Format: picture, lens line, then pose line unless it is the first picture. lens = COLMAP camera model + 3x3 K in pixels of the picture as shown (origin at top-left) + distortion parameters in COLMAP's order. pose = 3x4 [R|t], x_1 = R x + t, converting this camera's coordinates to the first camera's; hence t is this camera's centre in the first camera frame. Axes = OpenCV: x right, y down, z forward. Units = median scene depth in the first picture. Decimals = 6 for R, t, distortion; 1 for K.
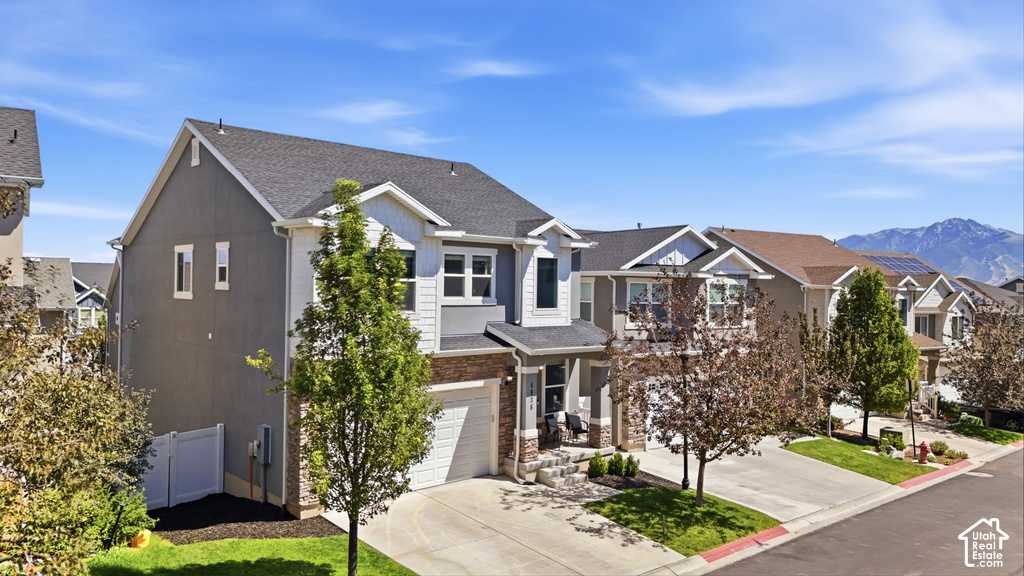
lens RADIAL K [[764.6, 0, 512.0], [0, 764.6, 288.0], [0, 0, 1]] dist [0.077705, -0.002276]
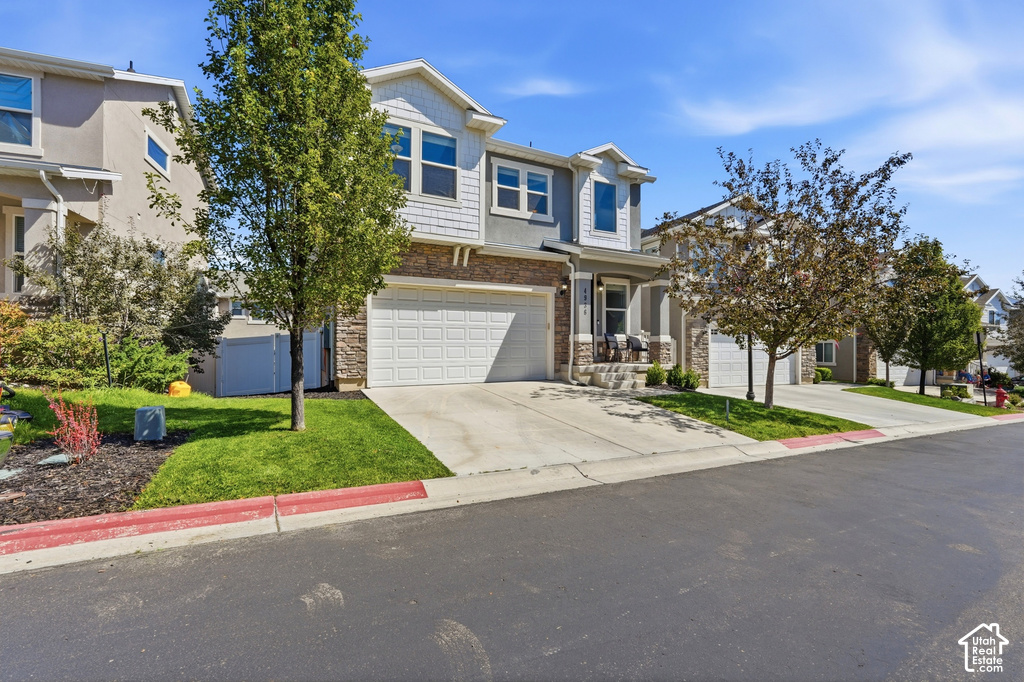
lens RADIAL K [[462.9, 0, 510.0], [0, 462.9, 344.0], [0, 0, 1]] dist [-0.003026, 0.000304]
pose [[0.970479, -0.014515, -0.240749, 0.074795], [0.012975, 0.999884, -0.007980, 0.198555], [0.240837, 0.004621, 0.970555, 0.377052]]
